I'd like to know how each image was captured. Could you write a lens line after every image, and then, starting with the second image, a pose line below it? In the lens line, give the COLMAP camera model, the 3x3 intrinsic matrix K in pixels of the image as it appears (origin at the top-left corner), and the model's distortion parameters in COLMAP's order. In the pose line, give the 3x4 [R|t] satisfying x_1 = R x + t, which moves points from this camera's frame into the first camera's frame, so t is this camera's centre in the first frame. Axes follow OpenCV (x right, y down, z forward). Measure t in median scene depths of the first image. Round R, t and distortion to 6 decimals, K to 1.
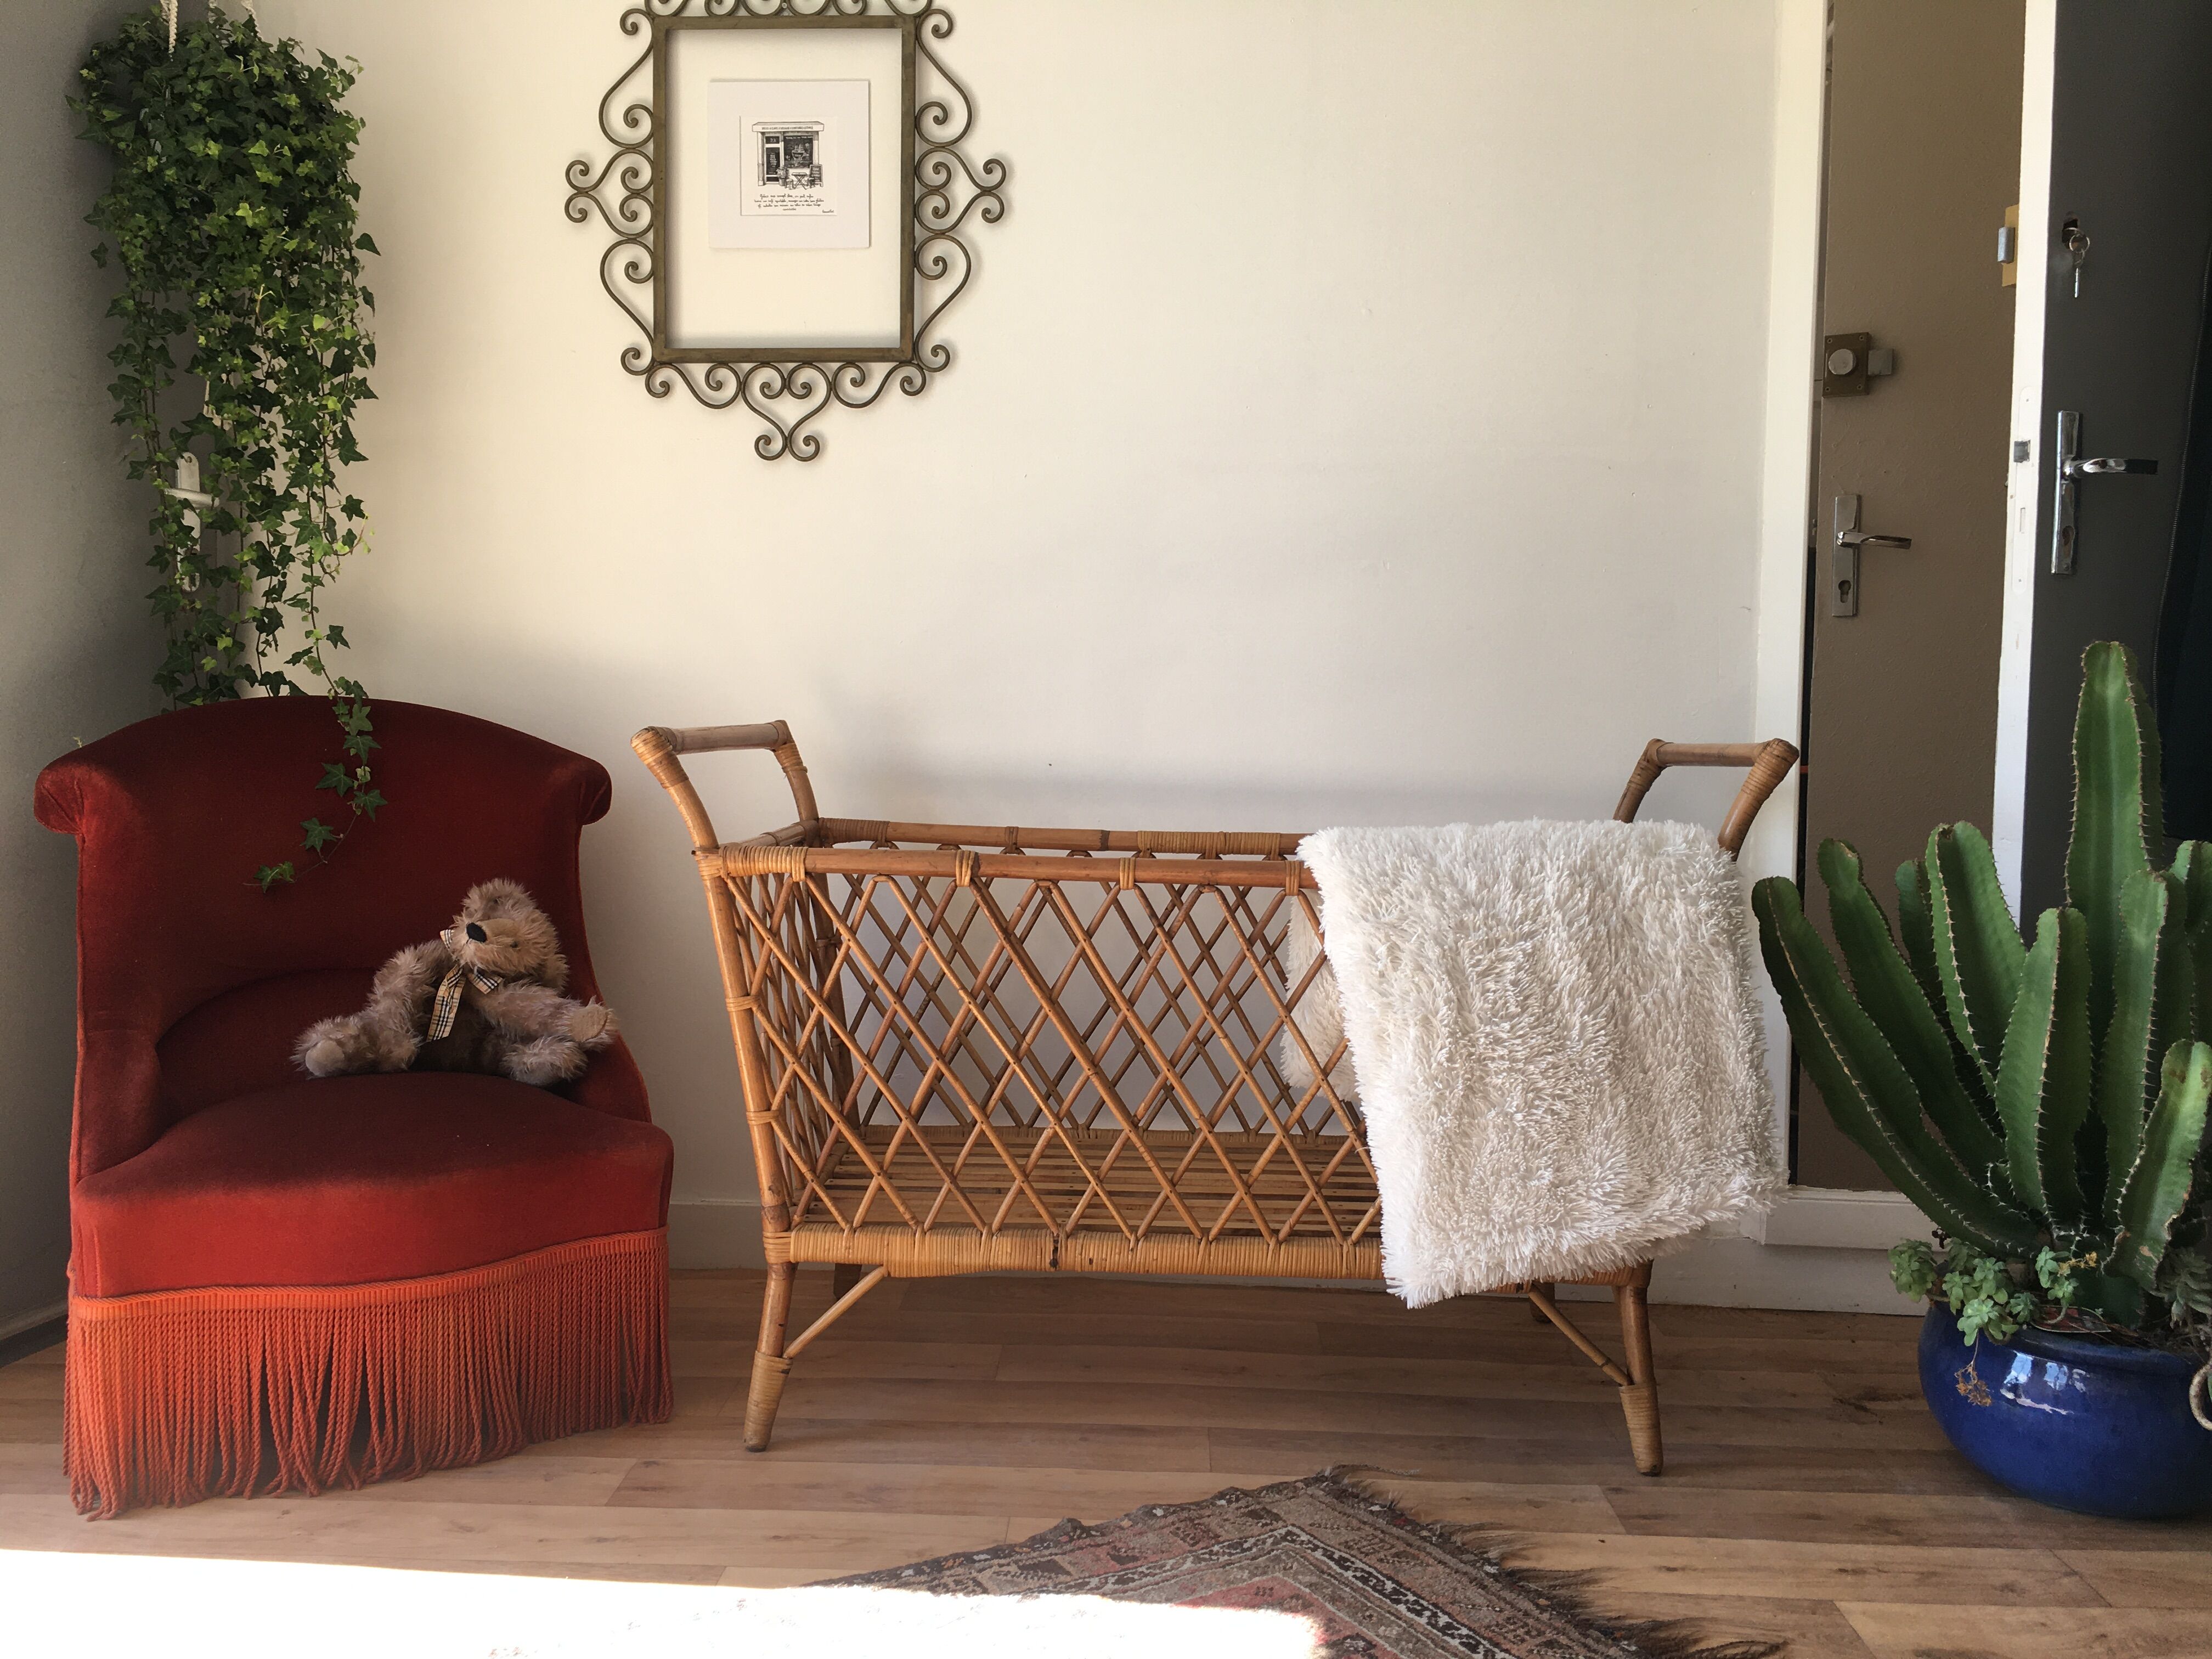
lens RADIAL K [[1872.7, 0, 1113.7], [0, 1872.7, 829.3], [0, 0, 1]] dist [0.077547, -0.110180]
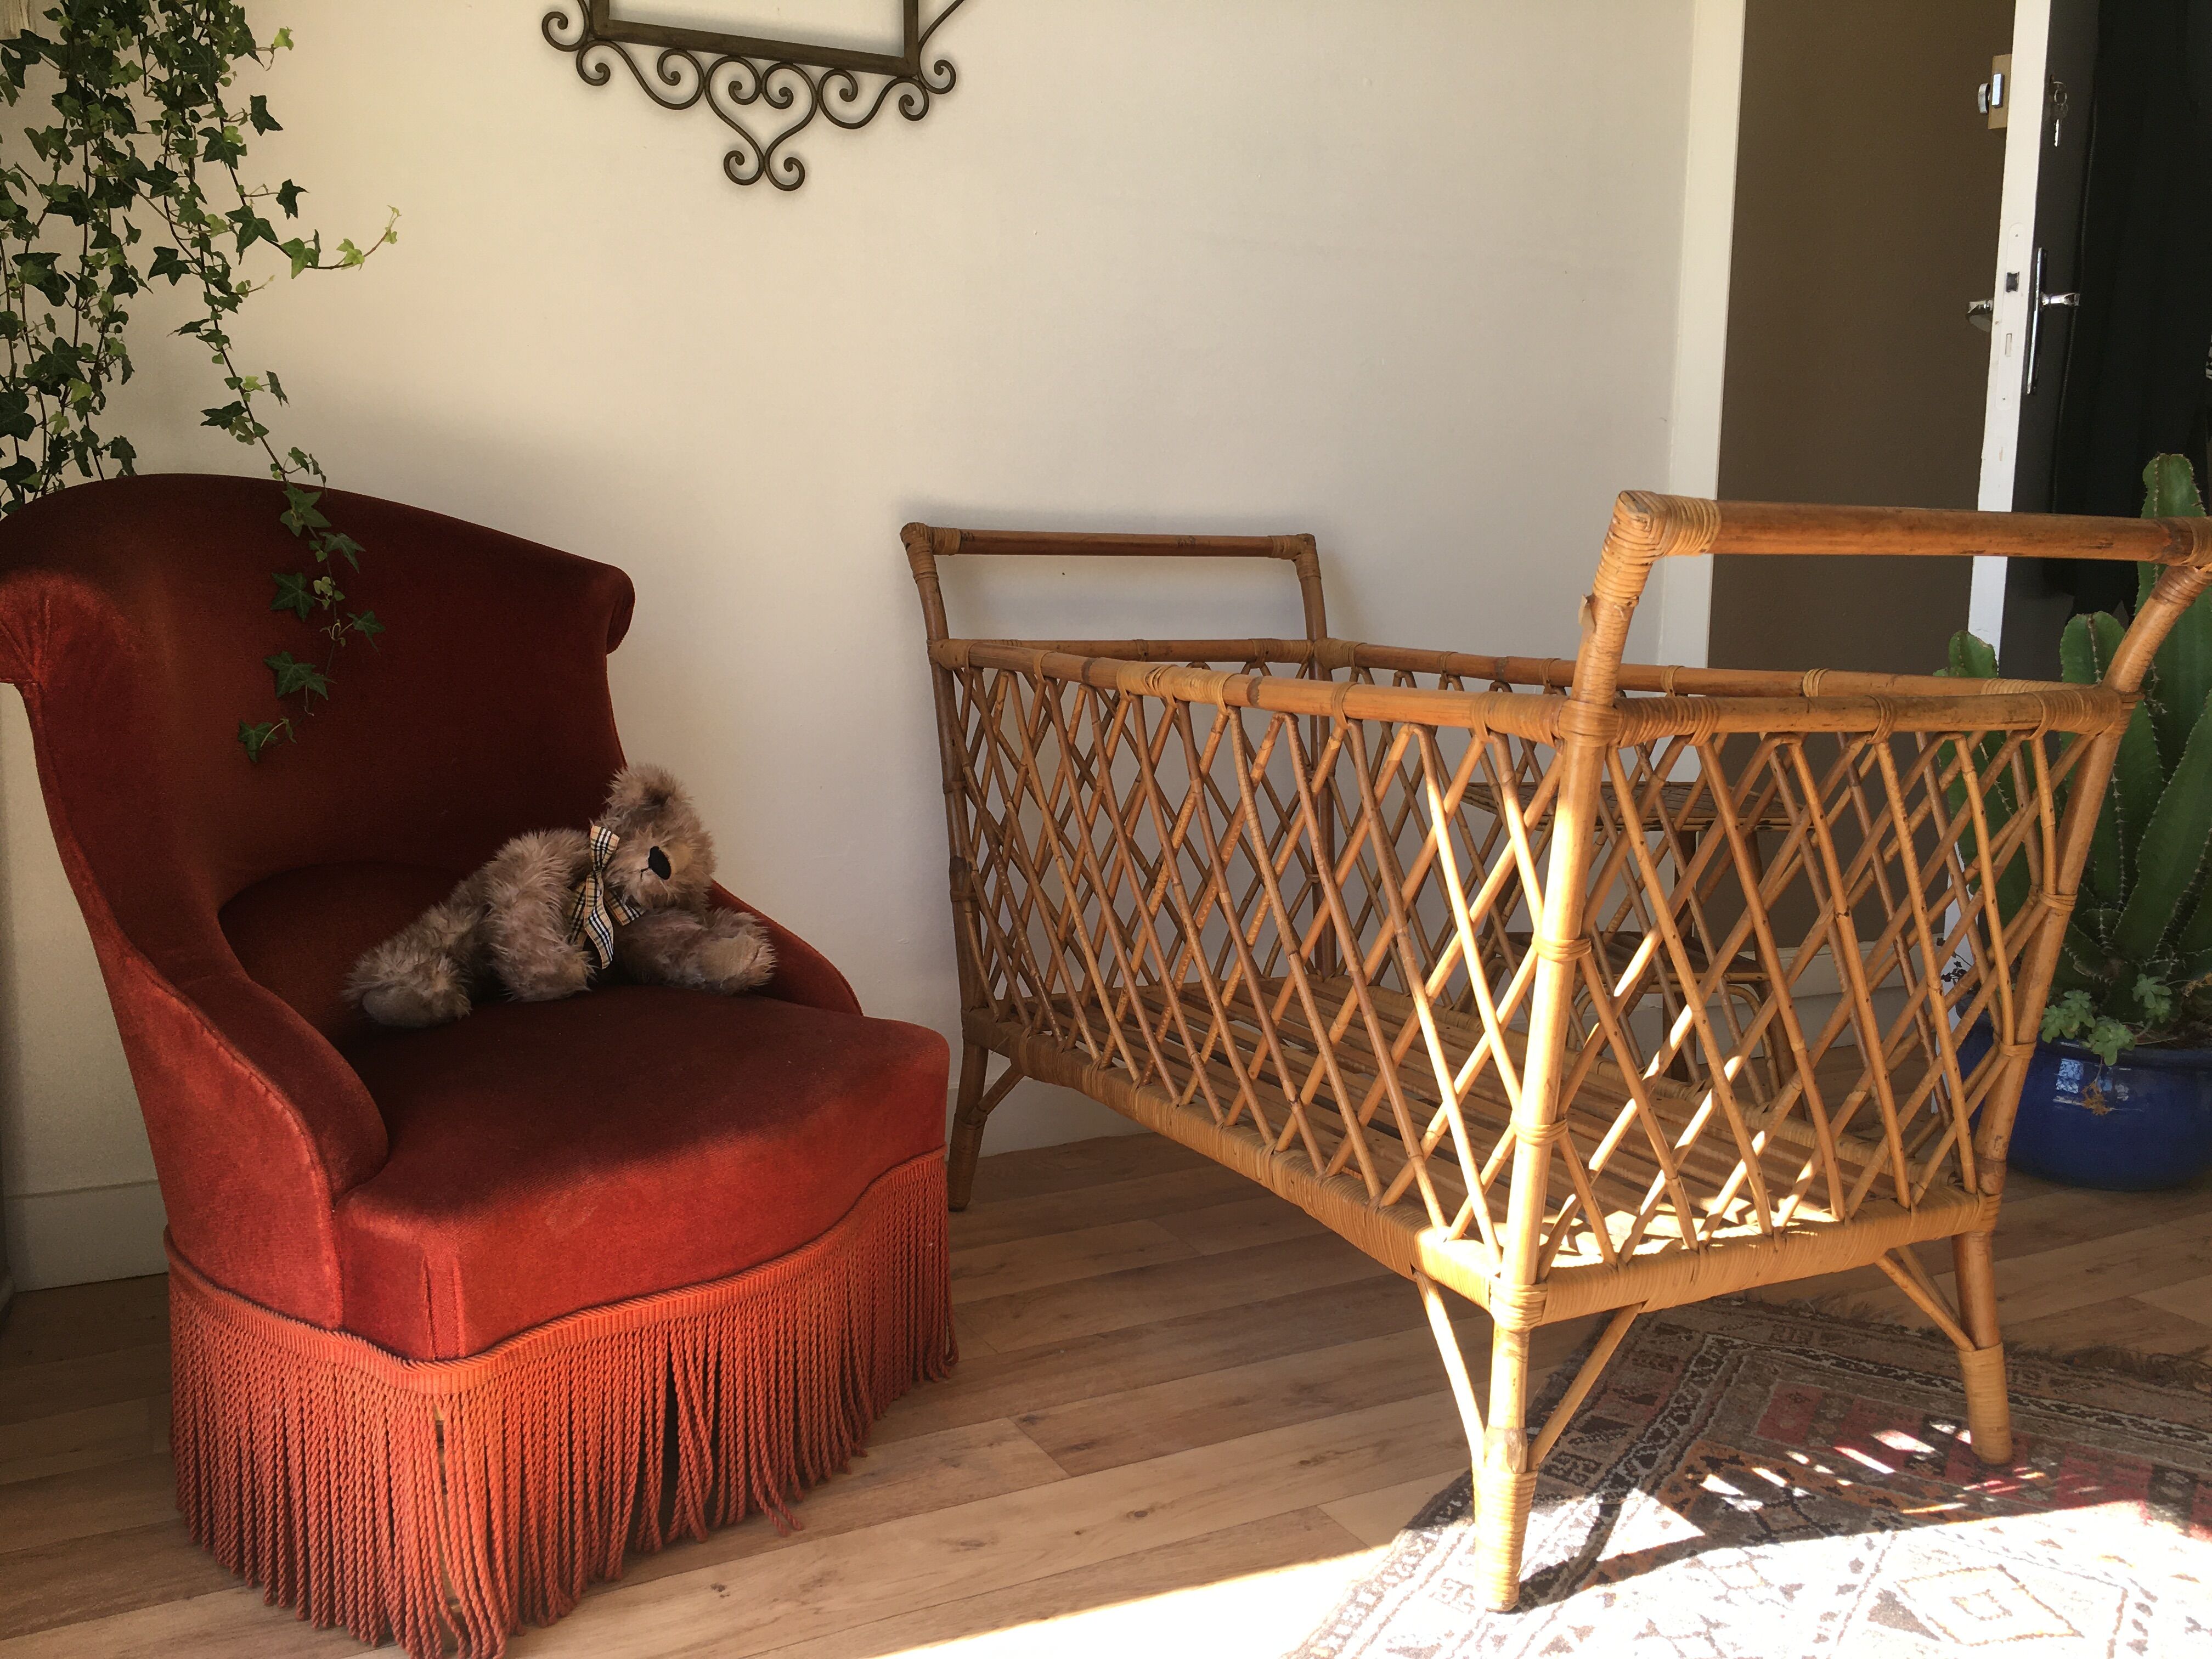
lens RADIAL K [[1872.7, 0, 1107.4], [0, 1872.7, 832.6], [0, 0, 1]] dist [0.077547, -0.110180]
pose [[0.870217, -0.072500, 0.487306, -0.538955], [0.026156, 0.994517, 0.101252, -0.002888], [-0.491975, -0.075365, 0.867341, 0.257647]]
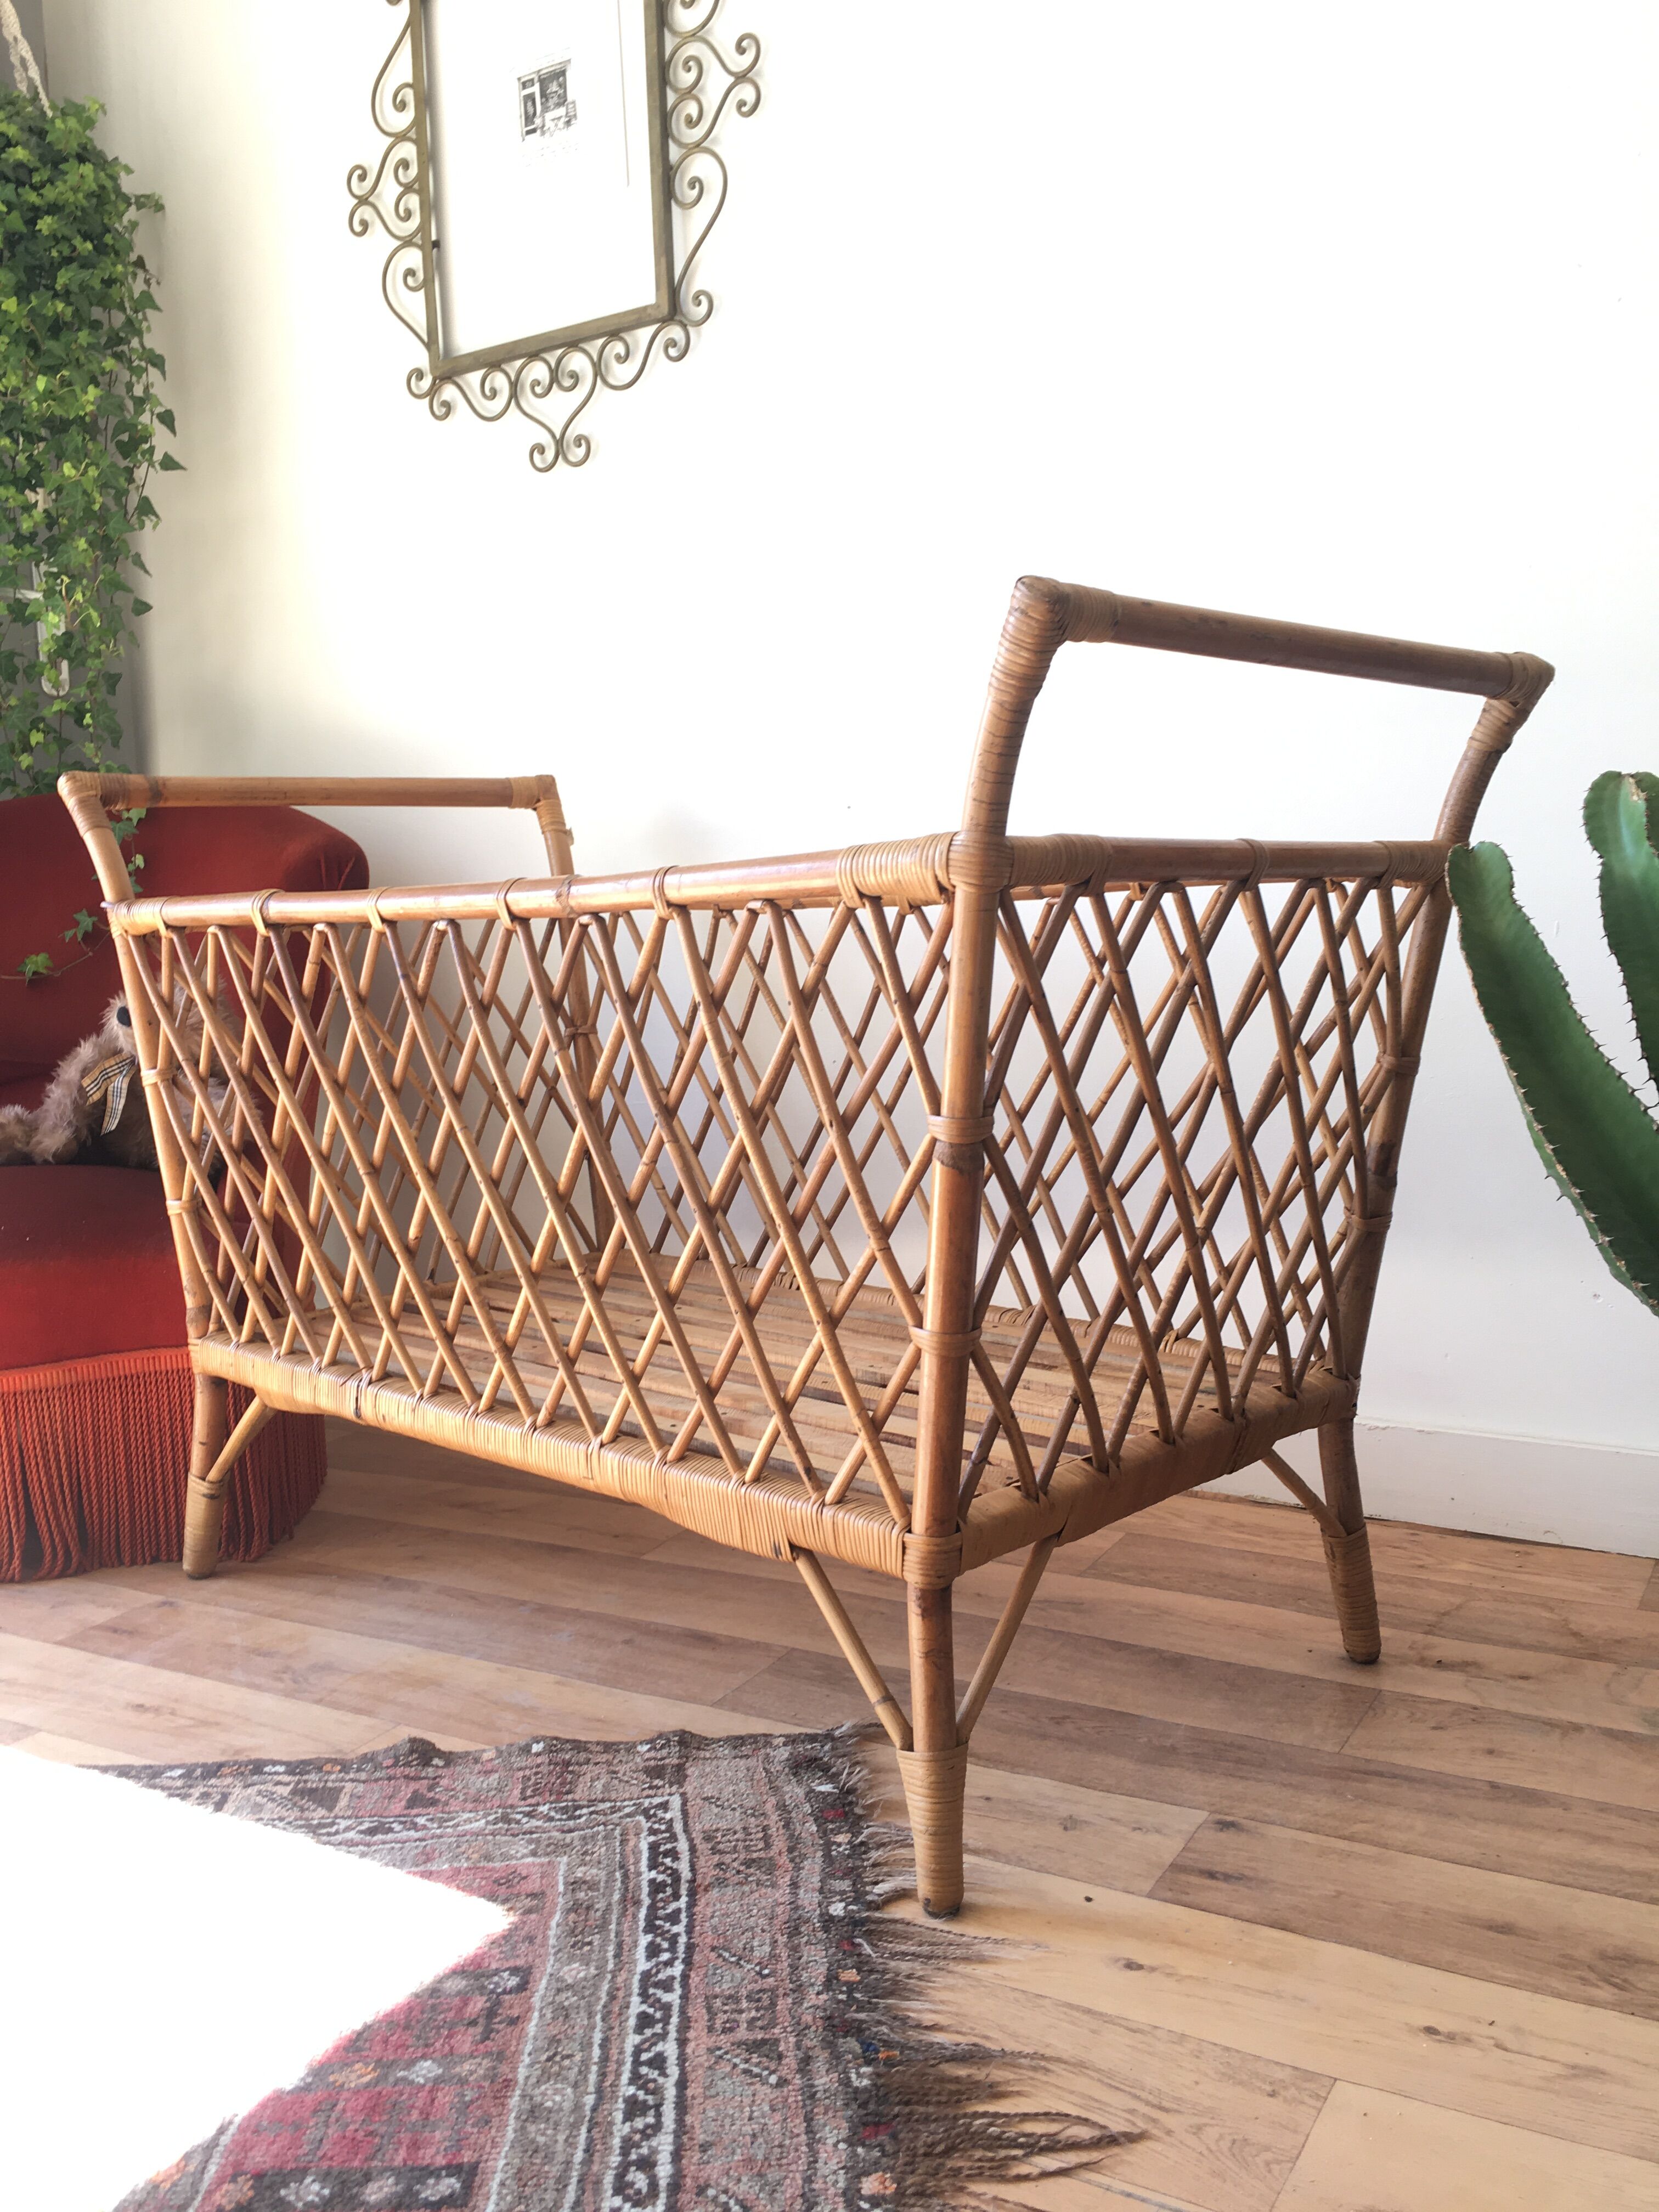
lens RADIAL K [[1872.7, 0, 840.9], [0, 1872.7, 1114.7], [0, 0, 1]] dist [0.077547, -0.110180]
pose [[0.882450, -0.001862, -0.470403, 0.400410], [0.028450, 0.998373, 0.049419, 0.066279], [0.469546, -0.056992, 0.881067, 0.346144]]
